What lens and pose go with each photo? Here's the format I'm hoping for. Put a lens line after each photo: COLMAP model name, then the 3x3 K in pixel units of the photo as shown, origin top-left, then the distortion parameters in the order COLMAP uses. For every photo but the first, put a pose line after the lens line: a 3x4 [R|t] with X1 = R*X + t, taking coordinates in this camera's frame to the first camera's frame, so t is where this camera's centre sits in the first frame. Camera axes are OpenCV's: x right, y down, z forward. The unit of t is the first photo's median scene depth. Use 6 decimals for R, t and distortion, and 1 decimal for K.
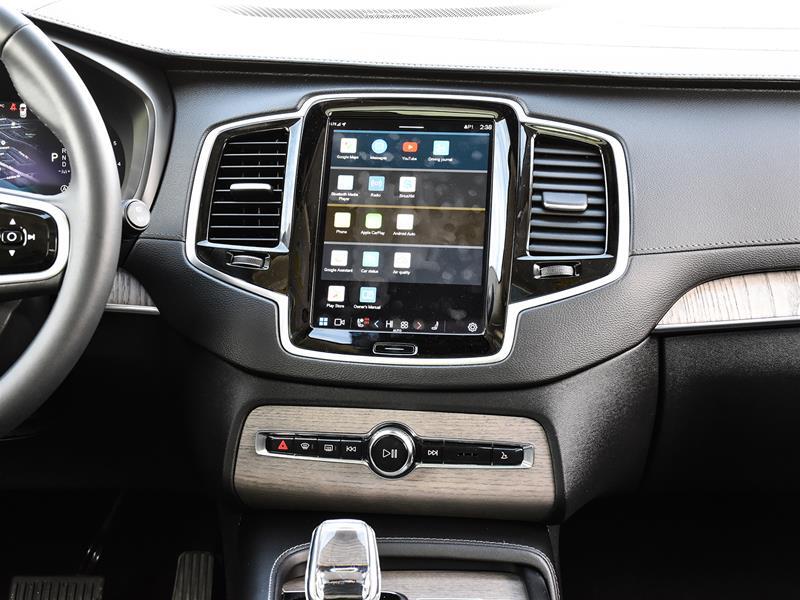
lens RADIAL K [[1470.1, 0, 400.0], [0, 1470.1, 300.0], [0, 0, 1]] dist [0.207531, 0.032421]
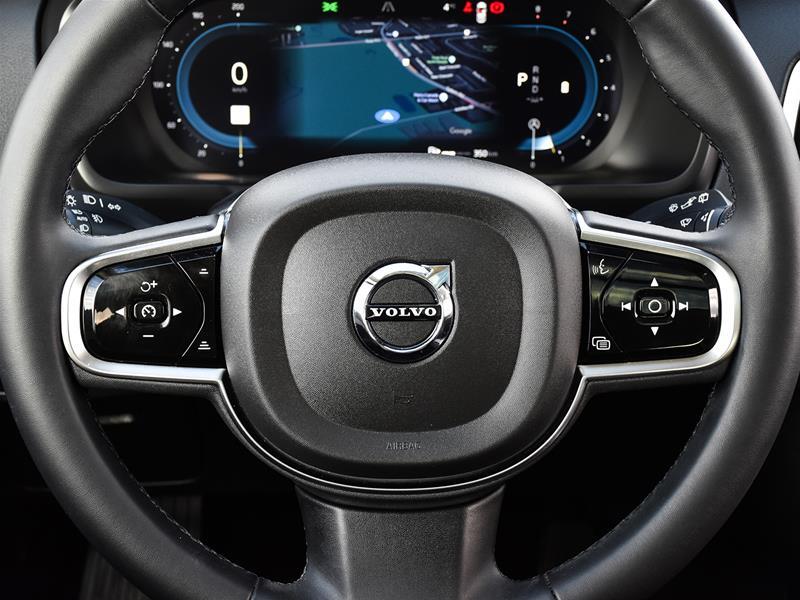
lens RADIAL K [[1587.6, 0, 400.0], [0, 1587.6, 300.0], [0, 0, 1]] dist [0.230581, 0.097983]
pose [[0.999990, 0.004136, -0.001702, -0.288125], [-0.003722, 0.980563, 0.196171, -0.141420], [0.002480, -0.196162, 0.980568, 0.243542]]
